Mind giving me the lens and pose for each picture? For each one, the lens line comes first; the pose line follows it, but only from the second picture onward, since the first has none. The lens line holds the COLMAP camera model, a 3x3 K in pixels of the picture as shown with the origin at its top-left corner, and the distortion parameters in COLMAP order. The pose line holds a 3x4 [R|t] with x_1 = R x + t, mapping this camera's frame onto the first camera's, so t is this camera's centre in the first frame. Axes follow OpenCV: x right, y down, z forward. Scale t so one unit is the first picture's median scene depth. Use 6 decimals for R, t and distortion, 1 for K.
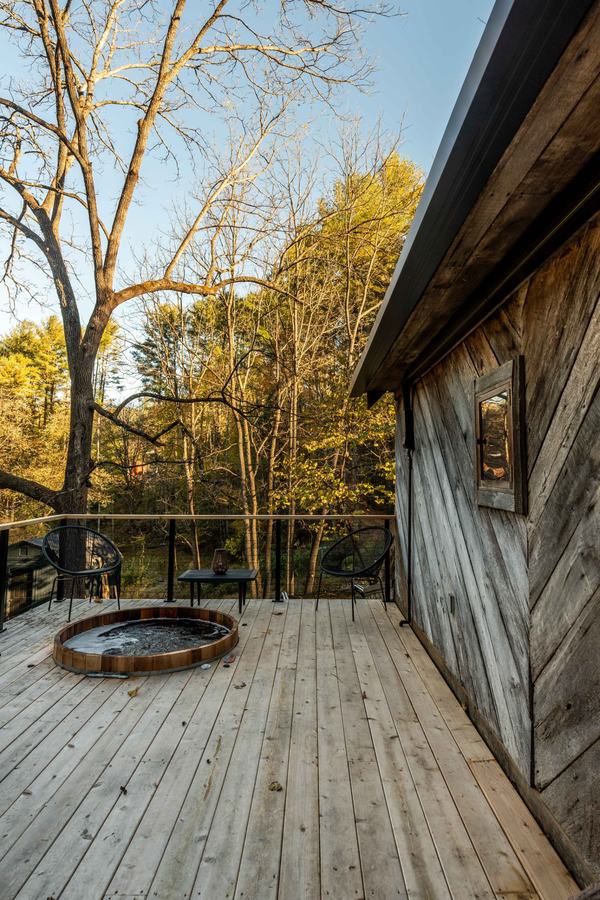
lens RADIAL K [[479.3, 0, 300.0], [0, 479.3, 462.1], [0, 0, 1]] dist [0.001137, -0.001287]
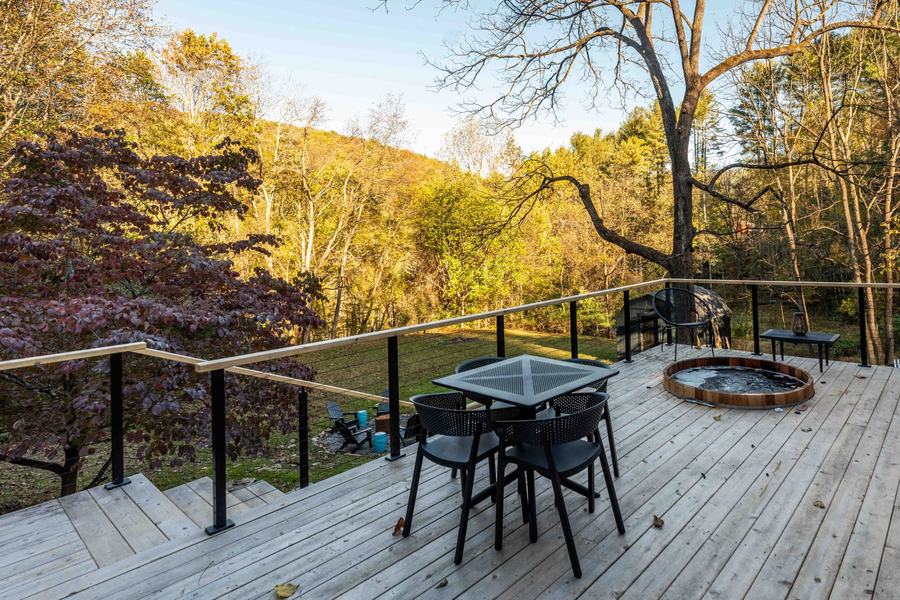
lens RADIAL K [[479.3, 0, 450.0], [0, 479.3, 300.0], [0, 0, 1]] dist [0.001137, -0.001287]
pose [[0.594922, 0.026536, -0.803345, 0.171451], [0.123378, 0.984596, 0.123892, -0.057796], [0.794258, -0.172821, 0.582484, -0.188467]]
